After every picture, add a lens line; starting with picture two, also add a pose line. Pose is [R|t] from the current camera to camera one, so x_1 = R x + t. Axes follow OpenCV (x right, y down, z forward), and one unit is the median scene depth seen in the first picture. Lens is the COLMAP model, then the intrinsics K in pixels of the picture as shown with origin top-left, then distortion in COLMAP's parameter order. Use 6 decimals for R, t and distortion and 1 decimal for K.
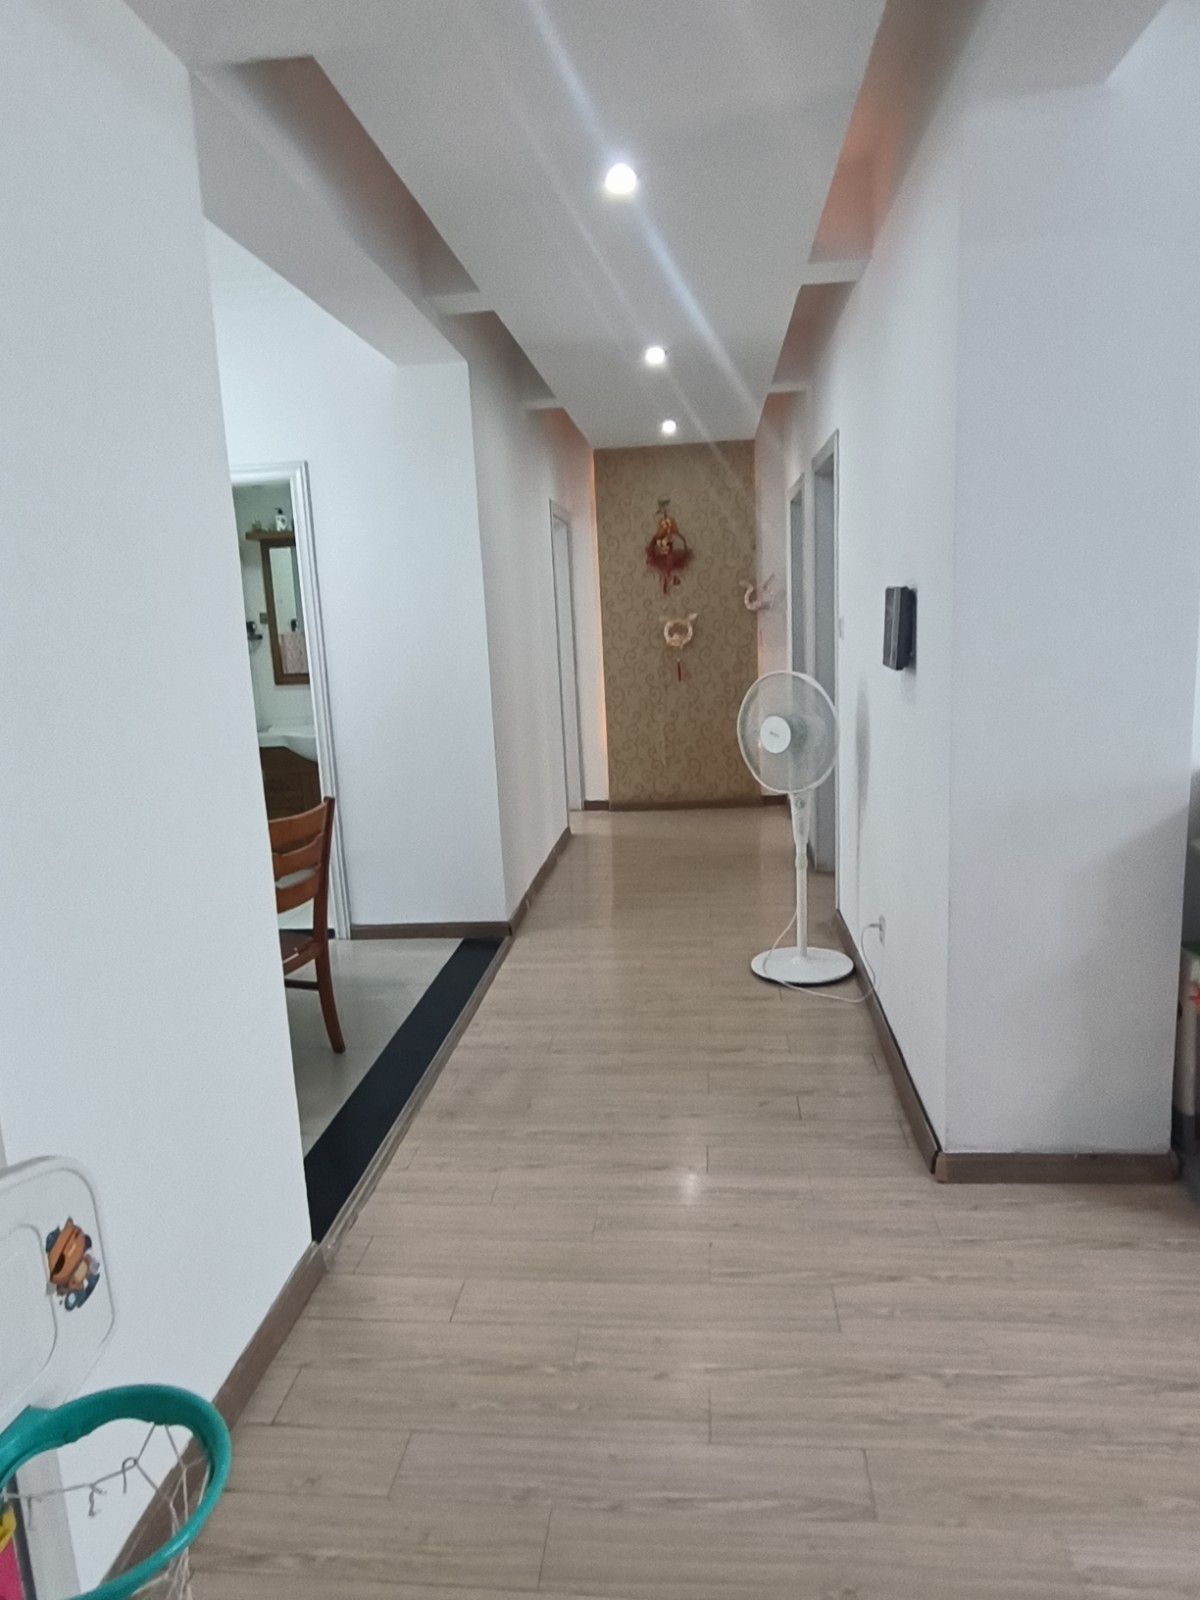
lens RADIAL K [[1048.2, 0, 595.0], [0, 1048.2, 803.7], [0, 0, 1]] dist [-0.002667, 0.002439]
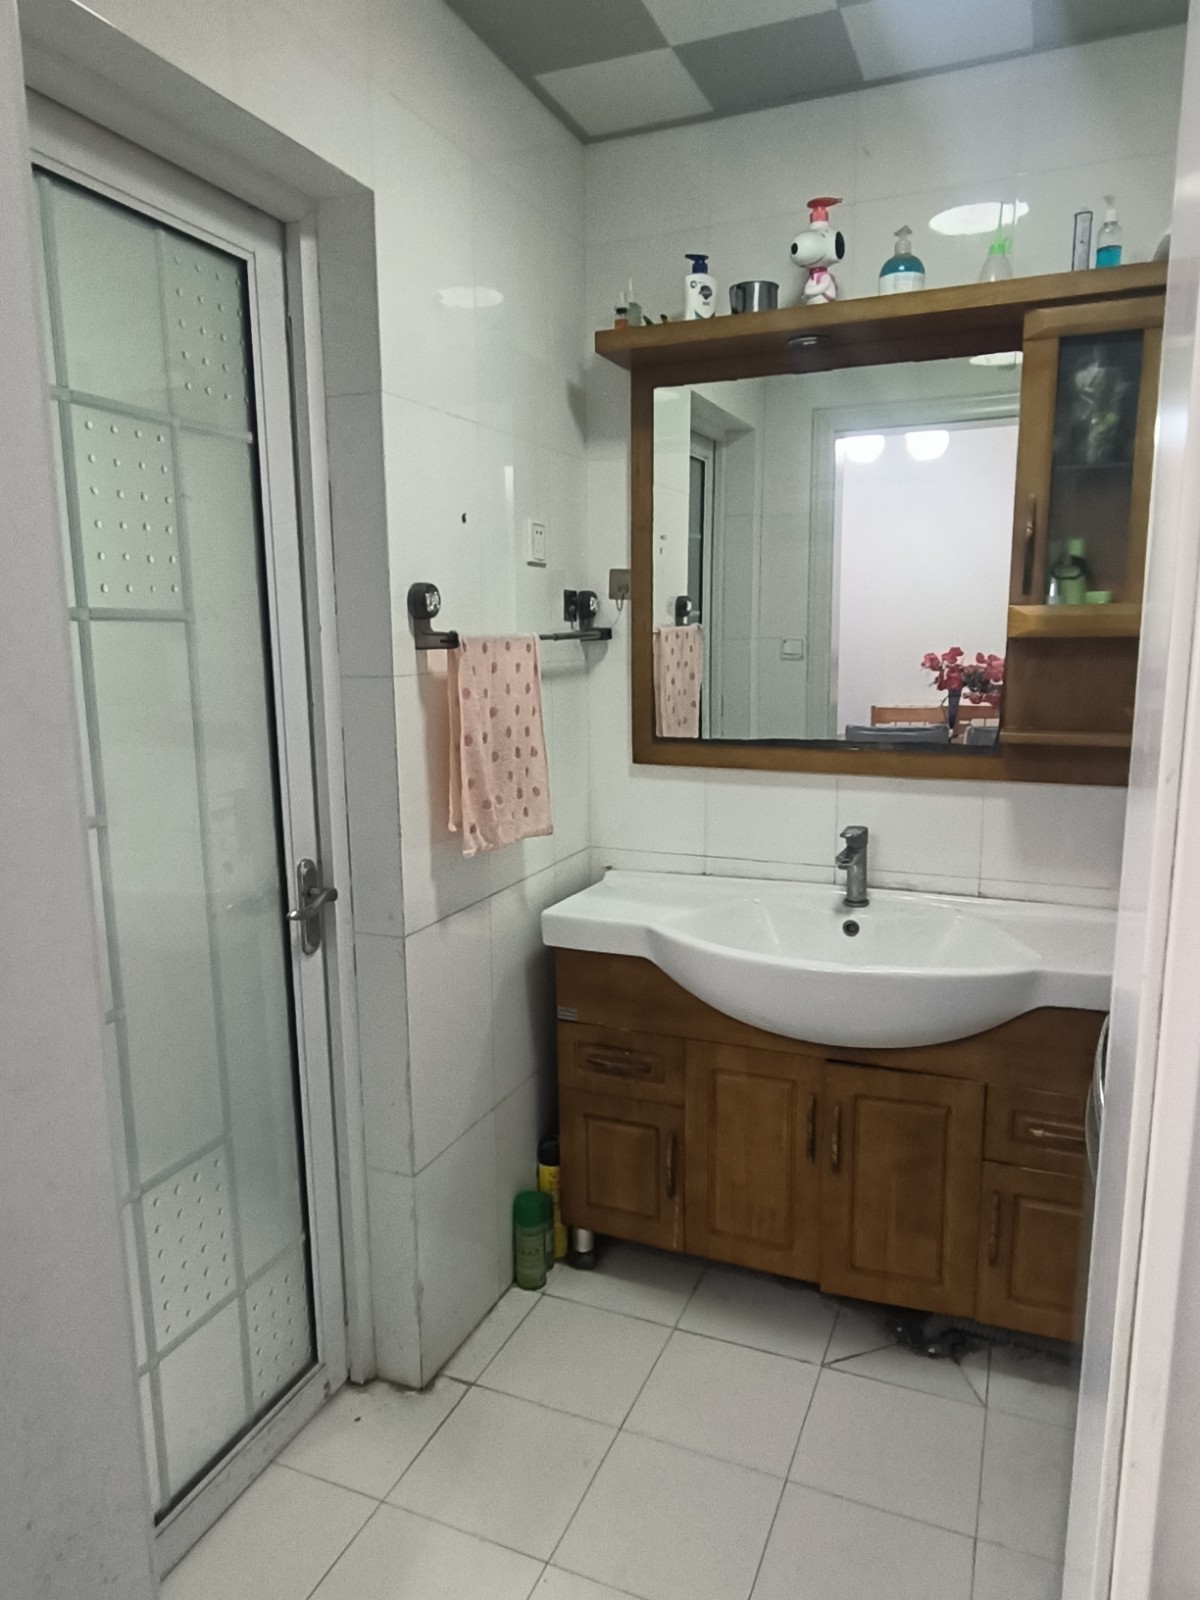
lens RADIAL K [[1048.2, 0, 602.6], [0, 1048.2, 801.1], [0, 0, 1]] dist [-0.002667, 0.002439]
pose [[0.955616, 0.088857, -0.280895, -0.212694], [-0.091863, 0.995769, 0.002476, -0.101643], [0.279926, 0.023437, 0.959735, 0.649454]]
